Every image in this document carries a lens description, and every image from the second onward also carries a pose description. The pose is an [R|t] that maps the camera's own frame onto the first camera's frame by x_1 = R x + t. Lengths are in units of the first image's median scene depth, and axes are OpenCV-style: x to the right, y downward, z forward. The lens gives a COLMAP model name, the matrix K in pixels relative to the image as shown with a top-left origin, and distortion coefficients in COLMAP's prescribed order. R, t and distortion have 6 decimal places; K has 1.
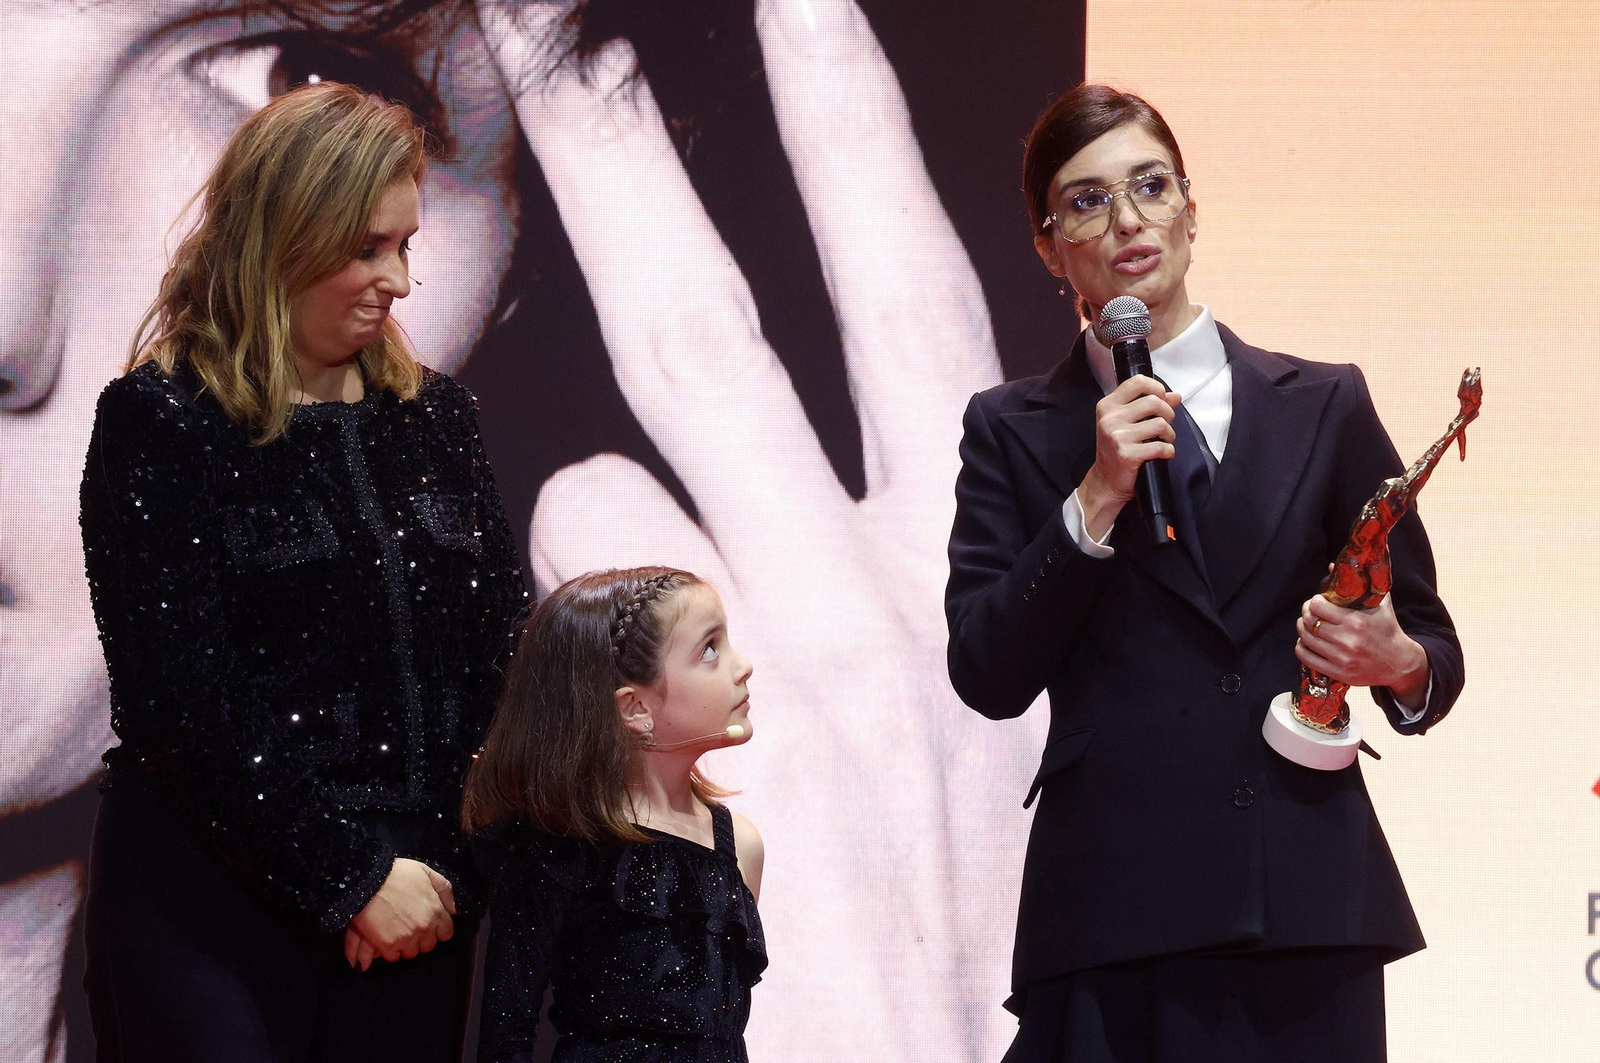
lens RADIAL K [[6187.8, 0, 893.5], [0, 6187.8, 494.8], [0, 0, 1]] dist [0.892603, 0.000000]
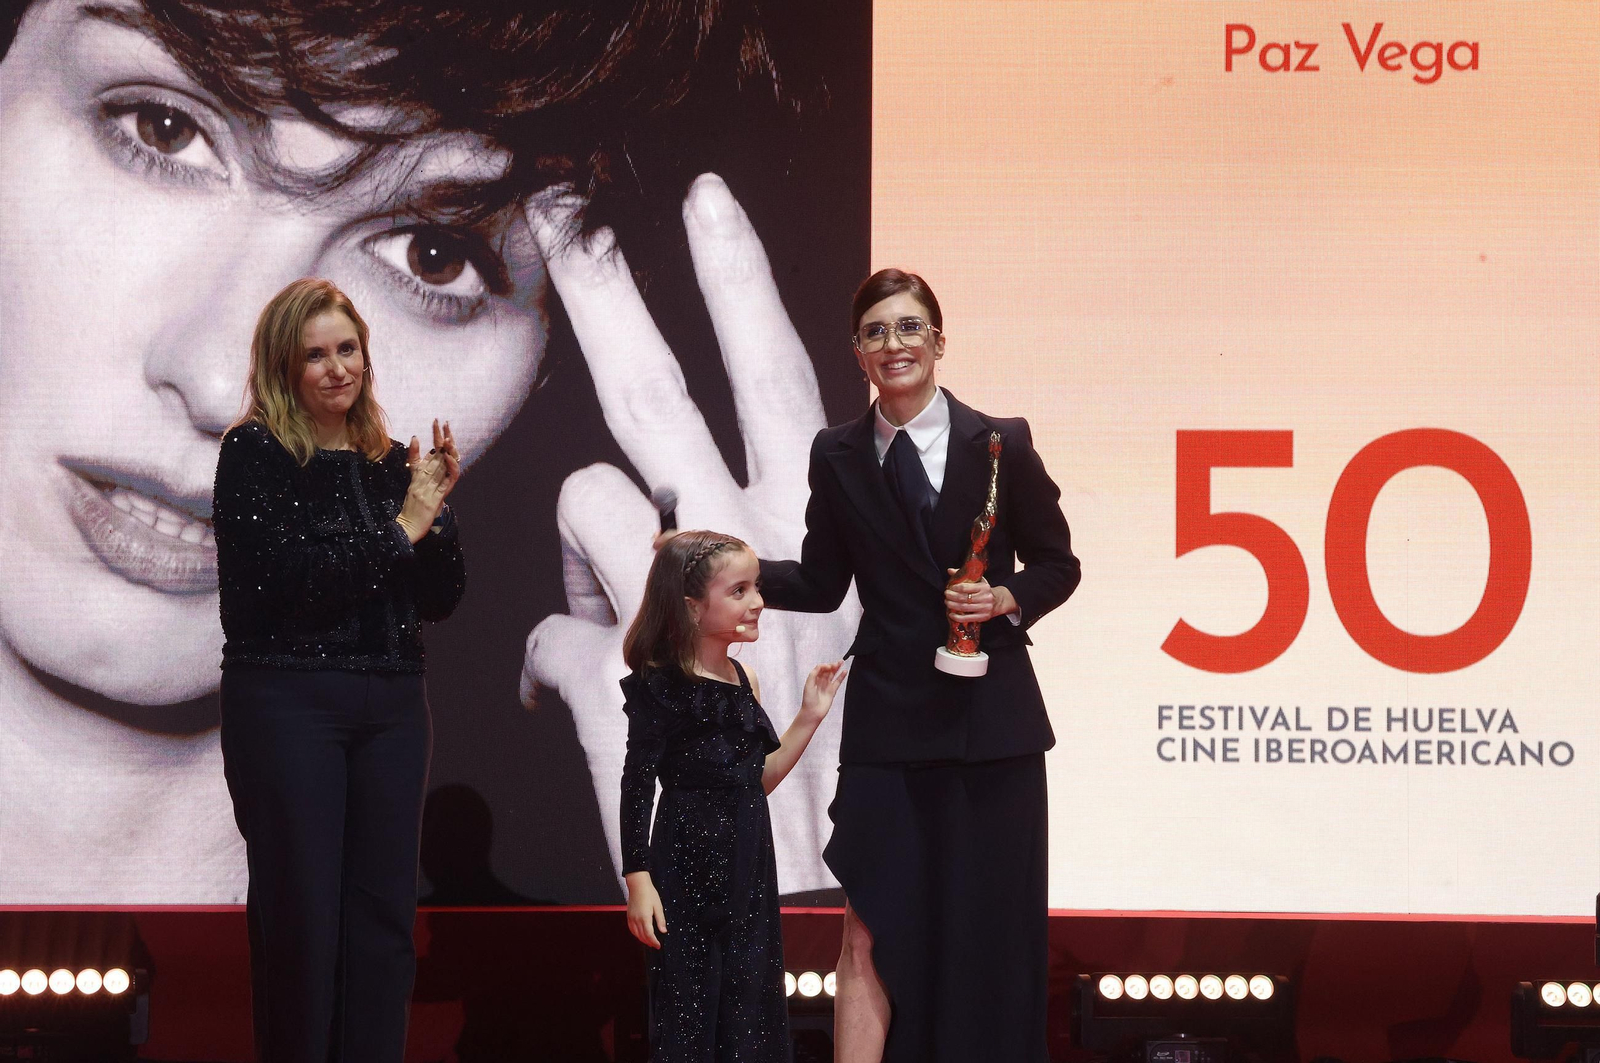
lens RADIAL K [[5541.5, 0, 804.0], [0, 5541.5, 515.0], [0, 0, 1]] dist [0.686862, 0.000000]
pose [[0.999763, -0.008743, 0.019938, -0.020045], [0.008332, 0.999753, 0.020617, -0.023682], [-0.020113, -0.020446, 0.999589, -0.570651]]
